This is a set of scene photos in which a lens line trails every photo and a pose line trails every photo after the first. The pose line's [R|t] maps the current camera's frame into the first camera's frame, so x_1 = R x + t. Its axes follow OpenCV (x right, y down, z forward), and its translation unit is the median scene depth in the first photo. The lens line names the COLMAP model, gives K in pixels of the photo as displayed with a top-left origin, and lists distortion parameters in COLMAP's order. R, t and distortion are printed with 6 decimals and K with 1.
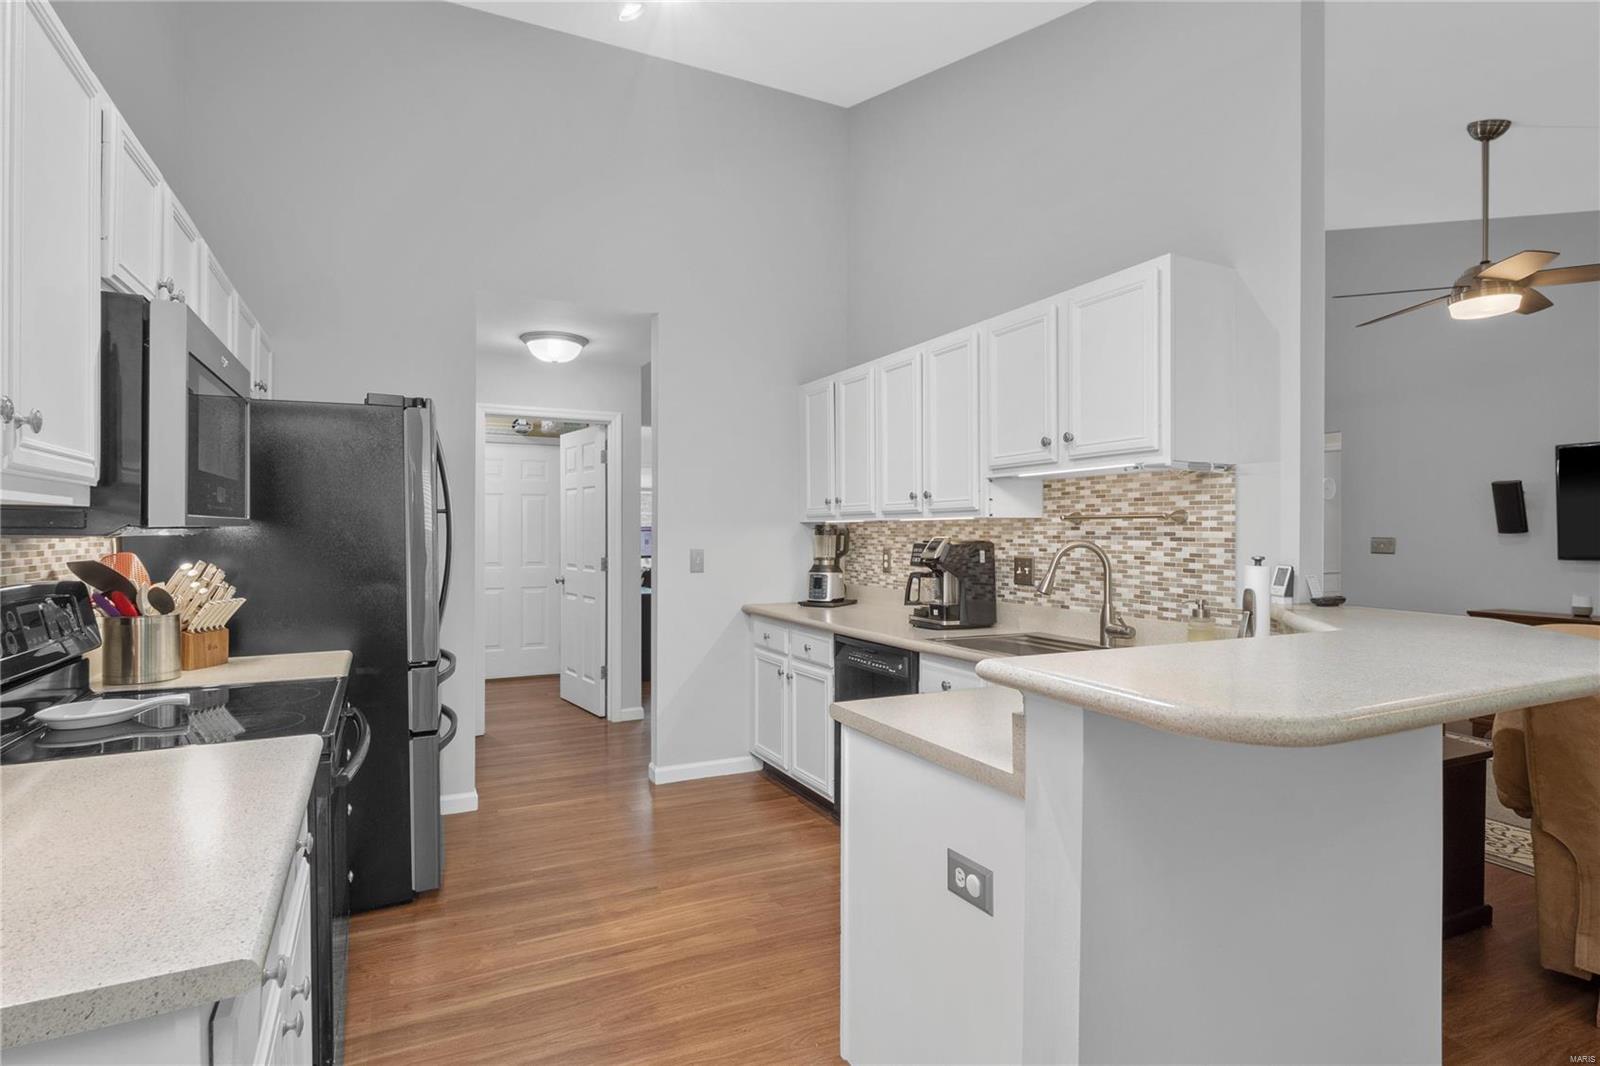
lens RADIAL K [[811.9, 0, 800.0], [0, 811.9, 533.0], [0, 0, 1]] dist [-0.005761, -0.000913]
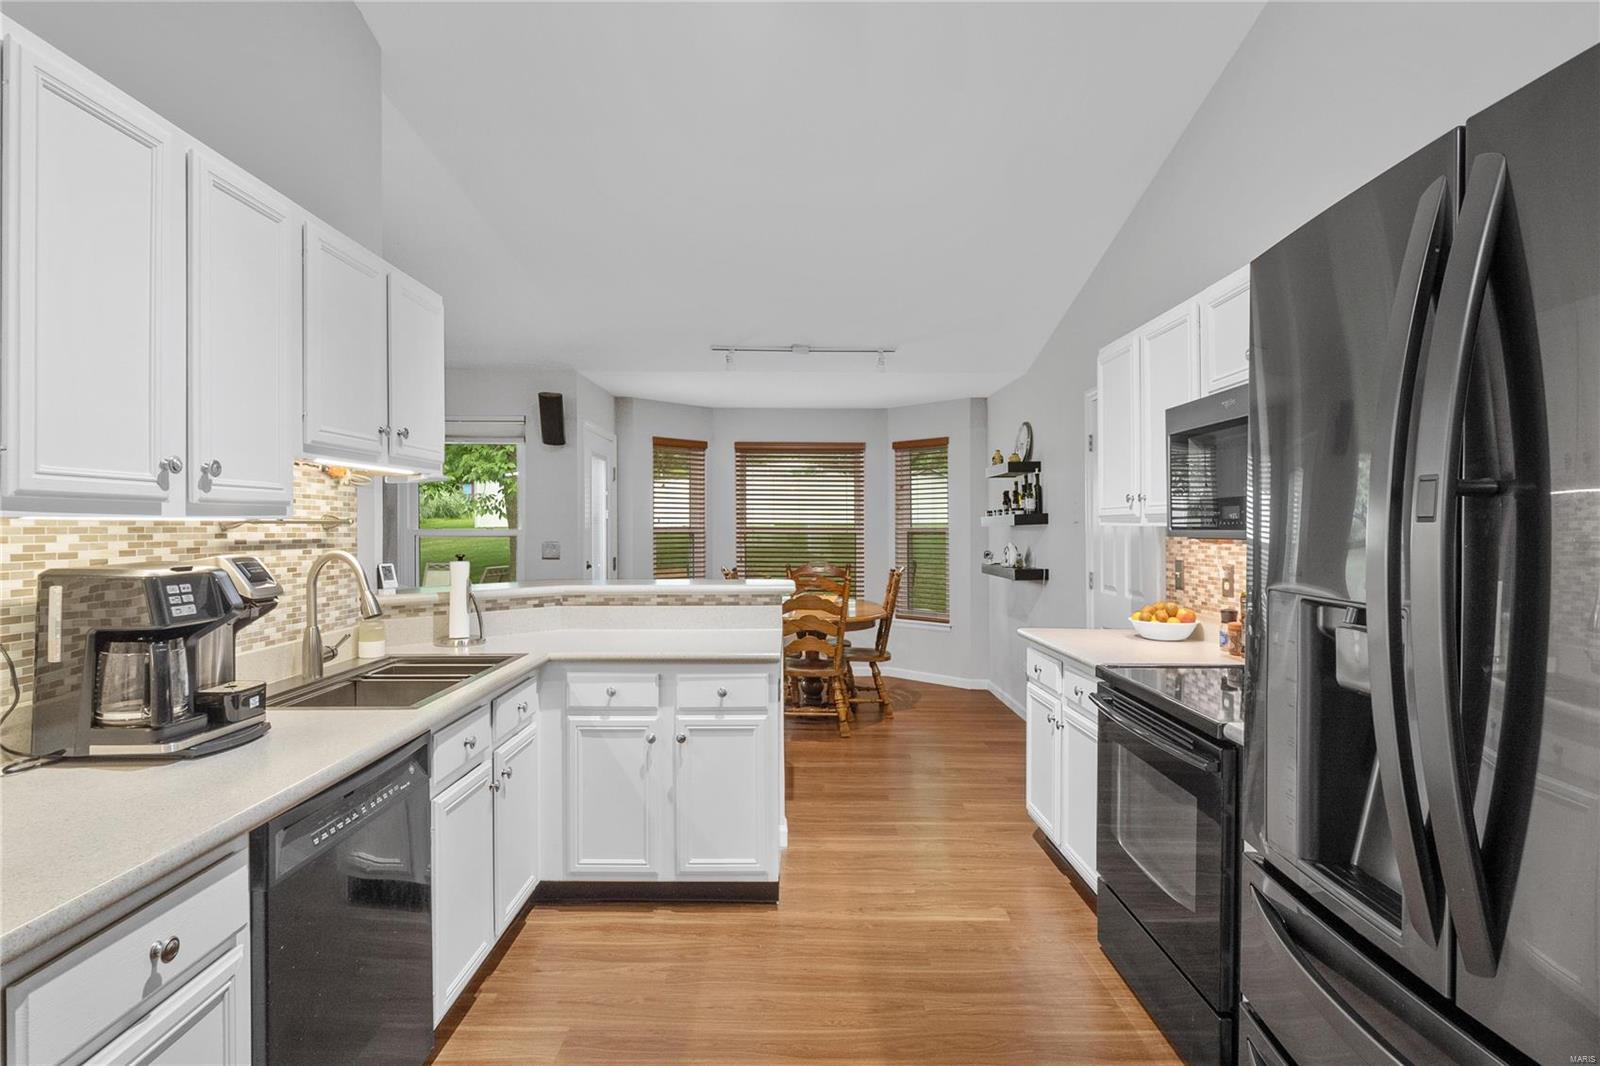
lens RADIAL K [[811.9, 0, 800.0], [0, 811.9, 533.0], [0, 0, 1]] dist [-0.005761, -0.000913]
pose [[-0.901853, -0.006591, 0.431994, -0.429603], [-0.002539, 0.999947, 0.009955, -0.017750], [-0.432037, 0.007881, -0.901822, 1.550190]]
